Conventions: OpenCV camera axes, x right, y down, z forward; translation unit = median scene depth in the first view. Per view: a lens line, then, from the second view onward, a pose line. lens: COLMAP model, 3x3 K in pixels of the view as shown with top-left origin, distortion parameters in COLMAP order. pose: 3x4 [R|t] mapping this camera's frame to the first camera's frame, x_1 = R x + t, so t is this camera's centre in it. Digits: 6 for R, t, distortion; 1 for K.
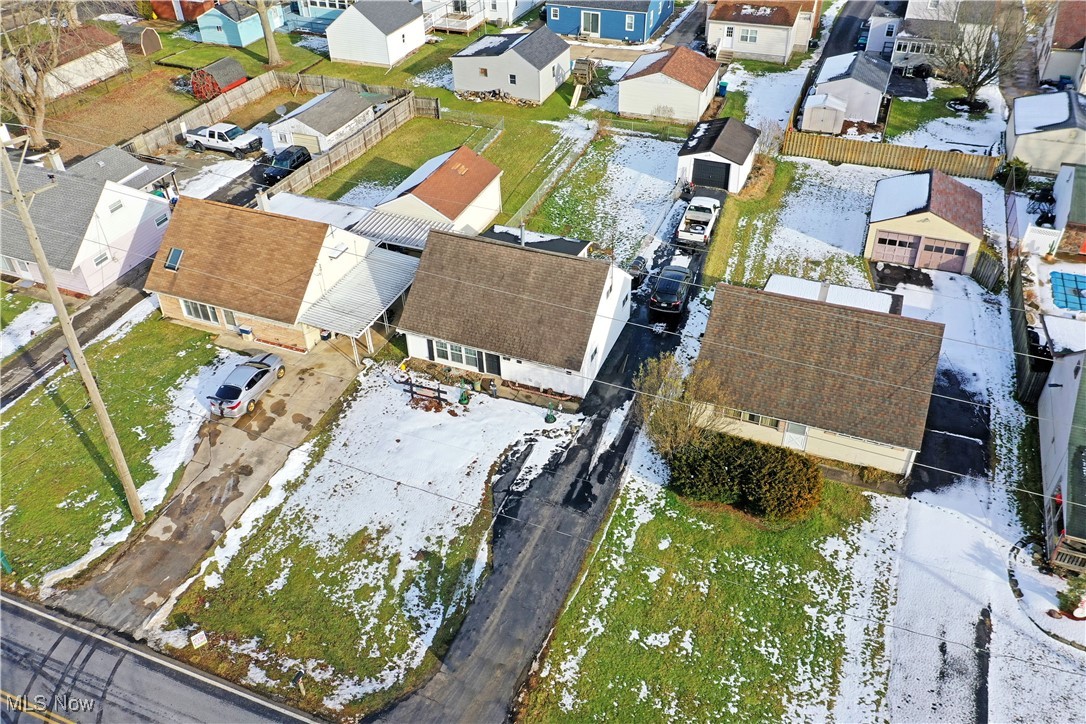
lens RADIAL K [[863.3, 0, 542.2], [0, 863.3, 365.9], [0, 0, 1]] dist [0.016405, -0.000134]
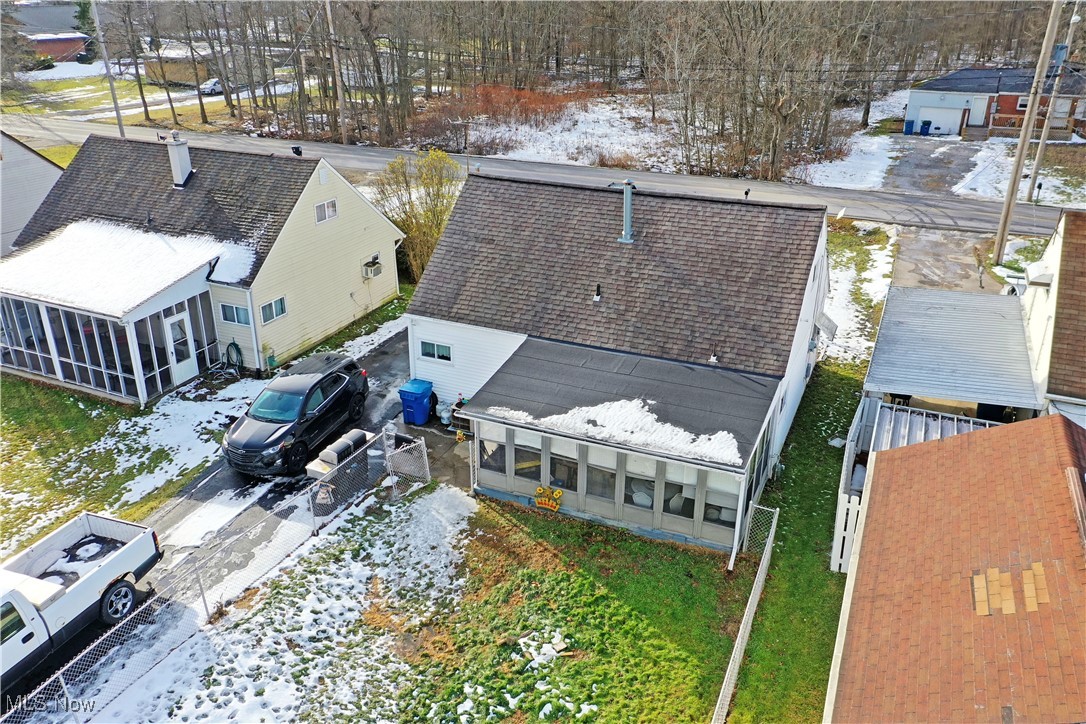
lens RADIAL K [[863.3, 0, 542.5], [0, 863.3, 356.8], [0, 0, 1]] dist [0.016405, -0.000134]
pose [[-0.999144, 0.003322, 0.041236, 0.006531], [0.037775, 0.479677, 0.876631, -0.588674], [-0.016868, 0.877439, -0.479392, 1.417777]]
